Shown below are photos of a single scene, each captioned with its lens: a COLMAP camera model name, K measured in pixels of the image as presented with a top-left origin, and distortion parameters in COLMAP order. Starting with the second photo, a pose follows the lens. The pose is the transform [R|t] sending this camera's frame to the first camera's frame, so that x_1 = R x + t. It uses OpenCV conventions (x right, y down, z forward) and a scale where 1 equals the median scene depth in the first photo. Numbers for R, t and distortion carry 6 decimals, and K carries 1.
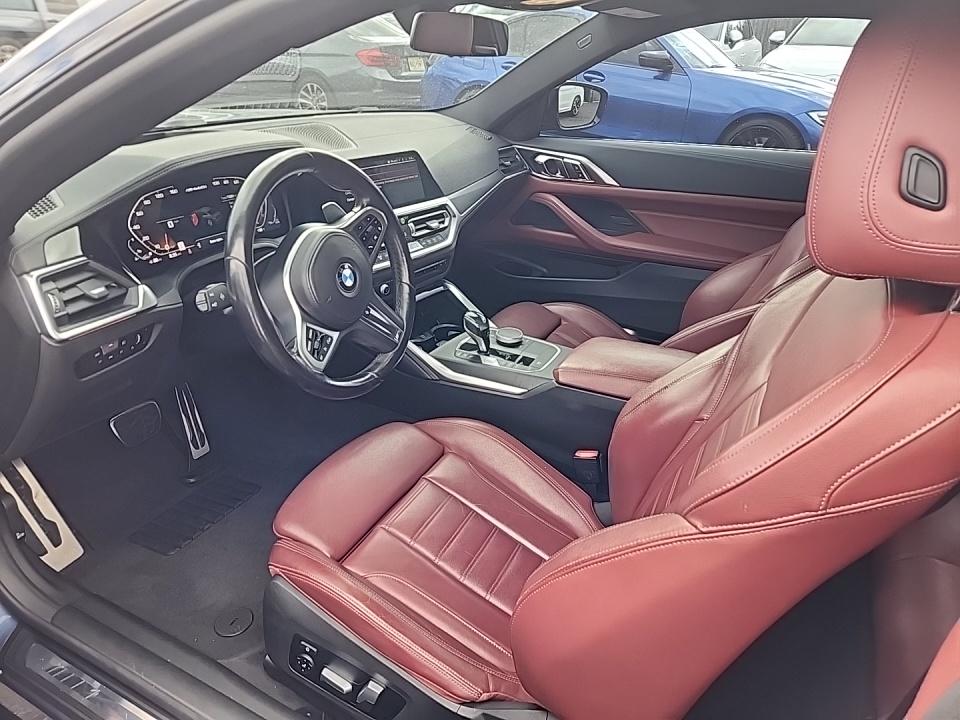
lens RADIAL K [[647.5, 0, 480.0], [0, 647.5, 360.0], [0, 0, 1]] dist [0.005112, 0.000182]
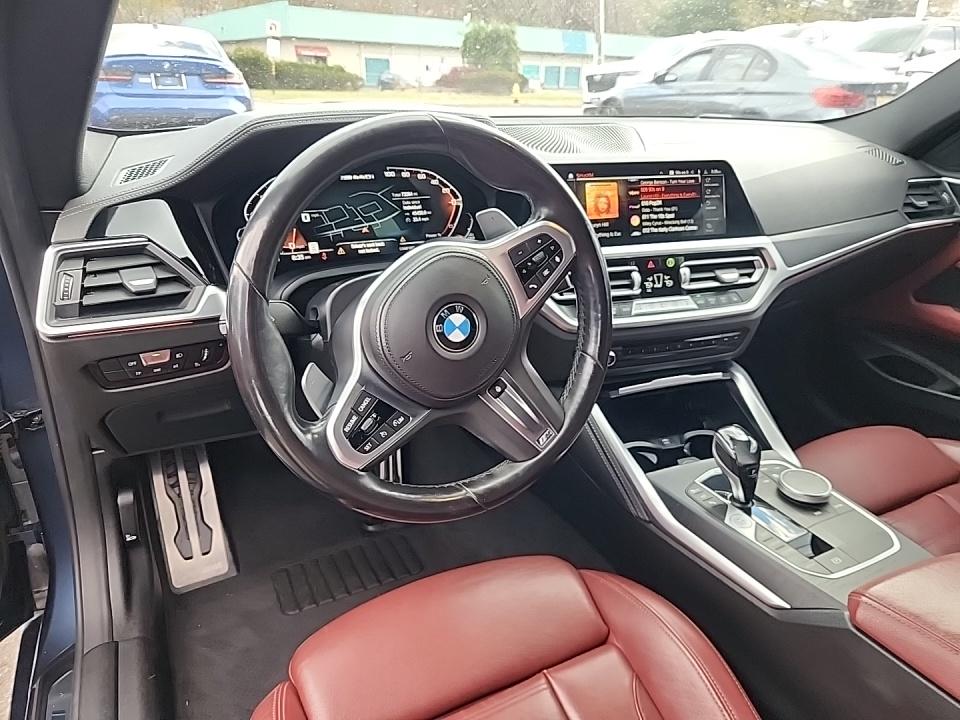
lens RADIAL K [[655.7, 0, 476.9], [0, 655.7, 353.3], [0, 0, 1]] dist [0.057439, -0.056544]
pose [[0.810970, 0.204044, -0.548355, 0.109823], [-0.247922, 0.968760, -0.006178, -0.076710], [0.529964, 0.140959, 0.836223, 0.369126]]
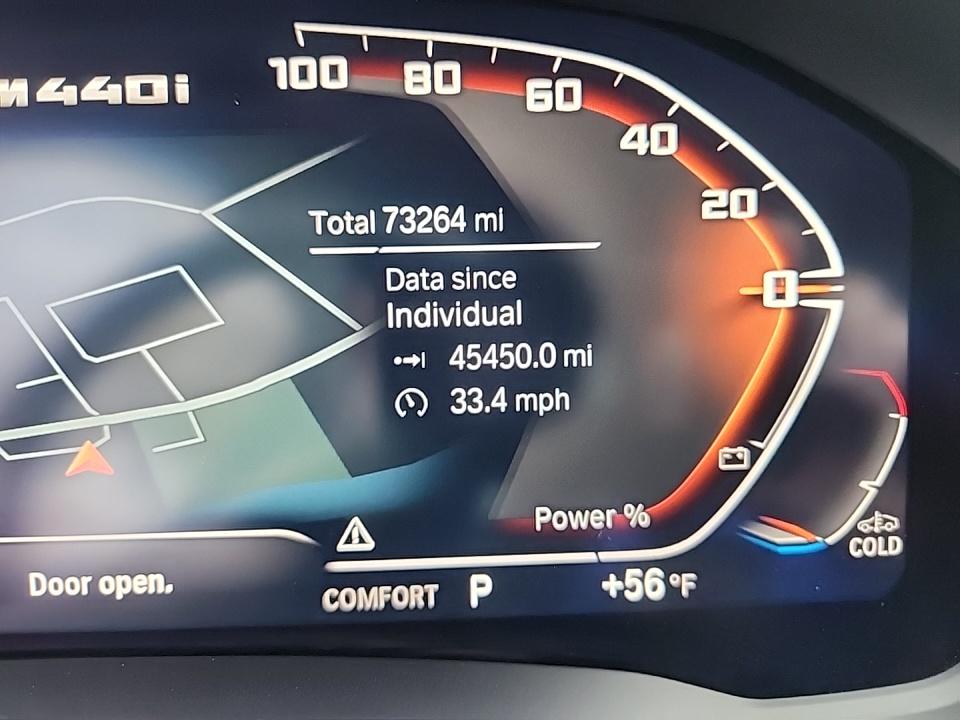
lens RADIAL K [[655.7, 0, 476.9], [0, 655.7, 353.3], [0, 0, 1]] dist [0.057439, -0.056544]
pose [[0.488404, 0.290903, -0.822701, -0.242497], [-0.352415, 0.928246, 0.119008, -0.209005], [0.798289, 0.231808, 0.555878, 0.802702]]
